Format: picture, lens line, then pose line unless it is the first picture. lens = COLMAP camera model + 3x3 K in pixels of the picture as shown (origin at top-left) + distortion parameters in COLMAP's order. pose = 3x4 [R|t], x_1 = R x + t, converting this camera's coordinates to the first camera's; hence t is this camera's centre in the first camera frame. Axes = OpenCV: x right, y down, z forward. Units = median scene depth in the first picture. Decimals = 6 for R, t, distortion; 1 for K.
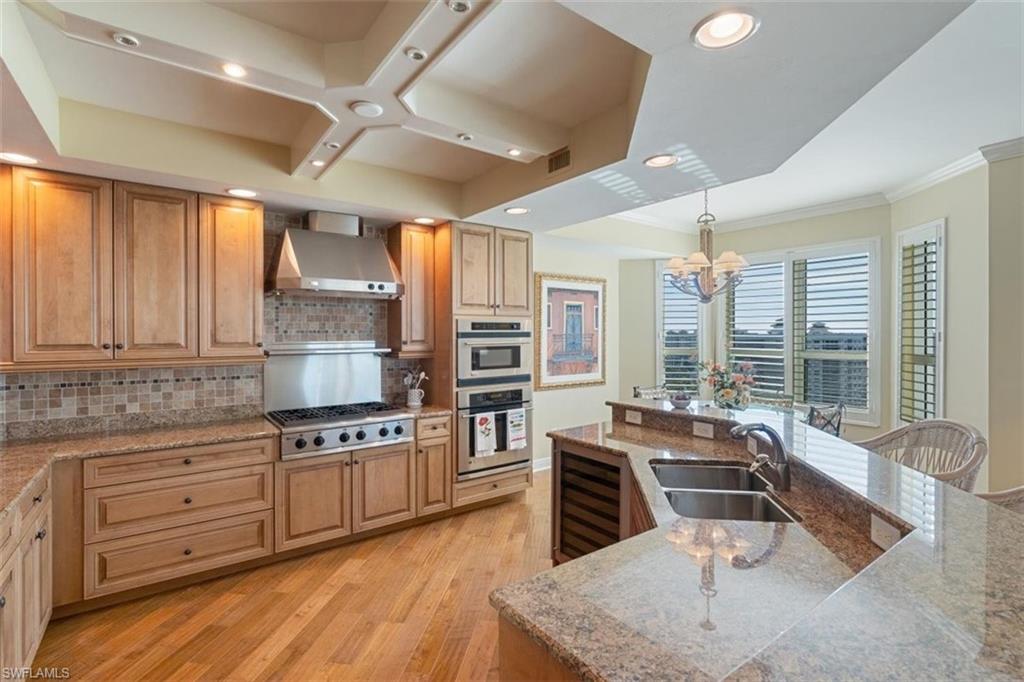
lens RADIAL K [[470.8, 0, 514.2], [0, 470.8, 334.4], [0, 0, 1]] dist [-0.007578, 0.002844]
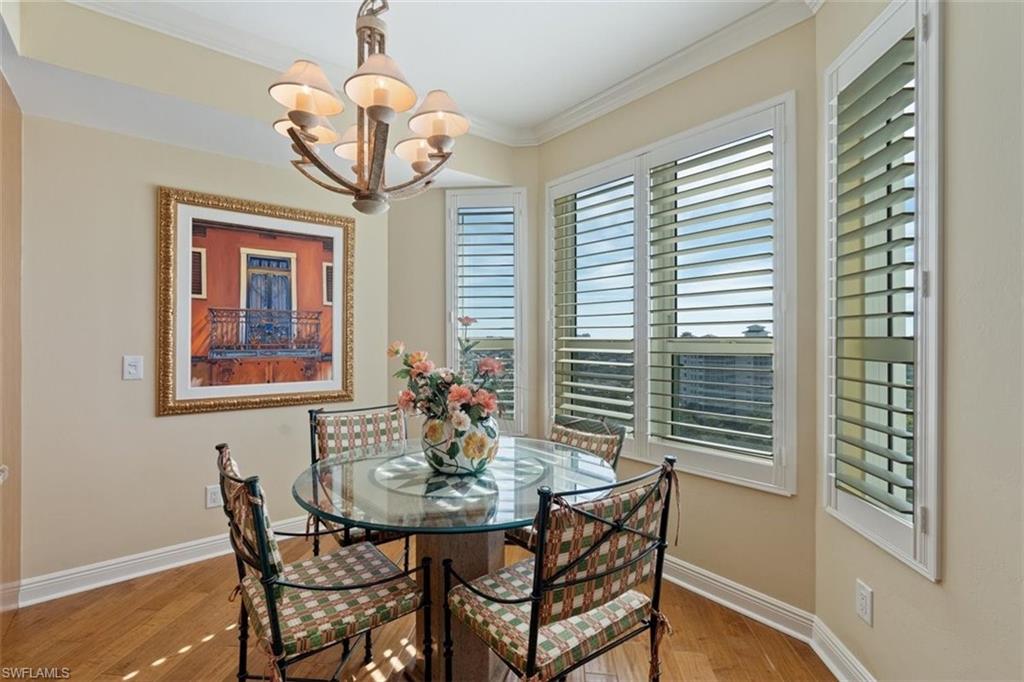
lens RADIAL K [[470.8, 0, 514.4], [0, 470.8, 334.9], [0, 0, 1]] dist [-0.007578, 0.002844]
pose [[0.999441, 0.001972, 0.033375, 0.560658], [-0.001562, 0.999923, -0.012318, 0.049280], [-0.033397, 0.012259, 0.999367, 0.629248]]
